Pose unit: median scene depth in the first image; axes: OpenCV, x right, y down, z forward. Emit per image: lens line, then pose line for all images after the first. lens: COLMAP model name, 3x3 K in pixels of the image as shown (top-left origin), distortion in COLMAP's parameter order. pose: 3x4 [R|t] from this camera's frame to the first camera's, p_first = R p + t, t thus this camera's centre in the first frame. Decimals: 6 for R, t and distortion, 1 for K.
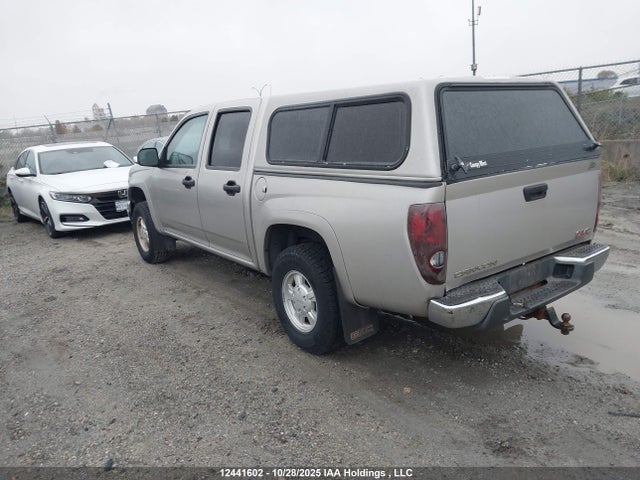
lens RADIAL K [[505.9, 0, 320.0], [0, 505.9, 240.0], [0, 0, 1]] dist [0.062979, -0.127925]
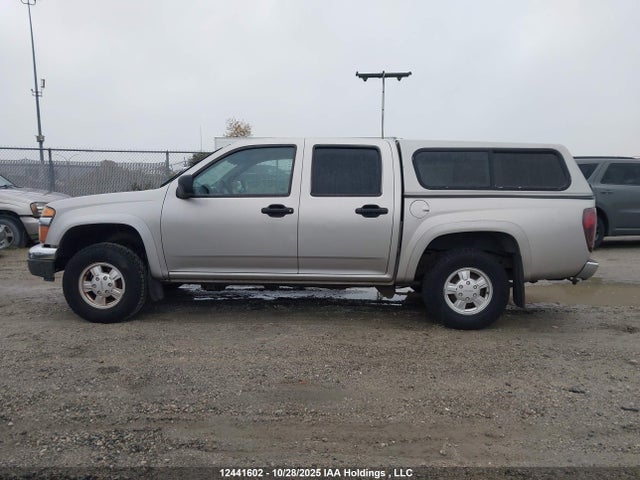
lens RADIAL K [[505.9, 0, 320.0], [0, 505.9, 240.0], [0, 0, 1]] dist [0.062979, -0.127925]
pose [[0.622726, -0.009088, 0.782387, -1.127103], [0.131483, 0.986929, -0.093188, 0.053653], [-0.771314, 0.160901, 0.615781, 0.387037]]
